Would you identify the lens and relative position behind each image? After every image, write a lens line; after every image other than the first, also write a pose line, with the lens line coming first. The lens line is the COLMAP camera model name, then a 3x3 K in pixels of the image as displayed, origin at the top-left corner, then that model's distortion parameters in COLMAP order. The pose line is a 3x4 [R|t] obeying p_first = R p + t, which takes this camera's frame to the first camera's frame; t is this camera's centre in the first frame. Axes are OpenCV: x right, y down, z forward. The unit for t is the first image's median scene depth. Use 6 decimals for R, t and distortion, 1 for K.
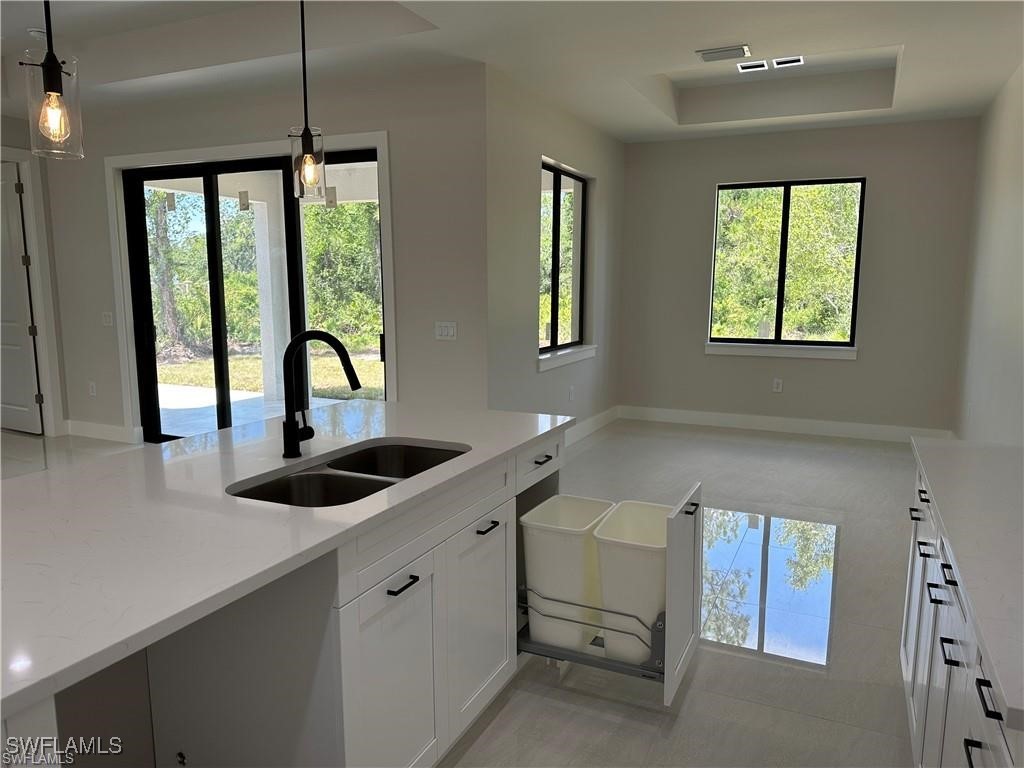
lens RADIAL K [[718.6, 0, 515.8], [0, 718.6, 387.9], [0, 0, 1]] dist [0.096151, -0.133810]
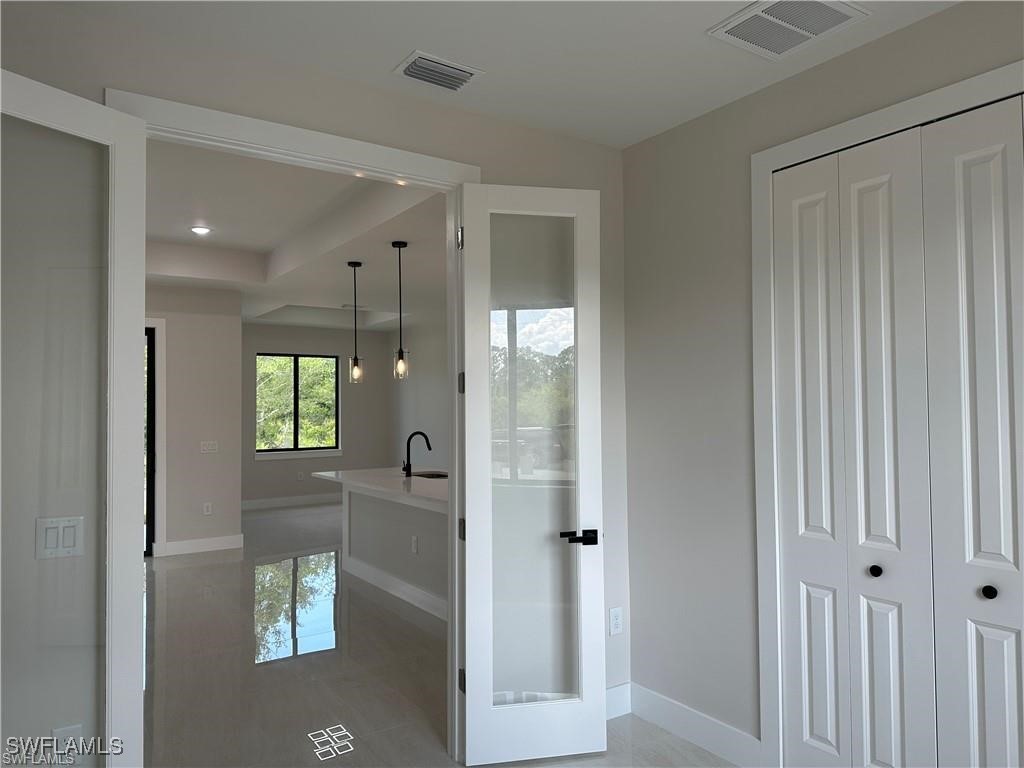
lens RADIAL K [[718.6, 0, 515.8], [0, 718.6, 387.9], [0, 0, 1]] dist [0.096151, -0.133810]
pose [[0.517145, 0.014764, 0.855770, -0.828963], [0.134215, 0.986083, -0.098119, 0.028148], [-0.845309, 0.165599, 0.507967, -0.280316]]
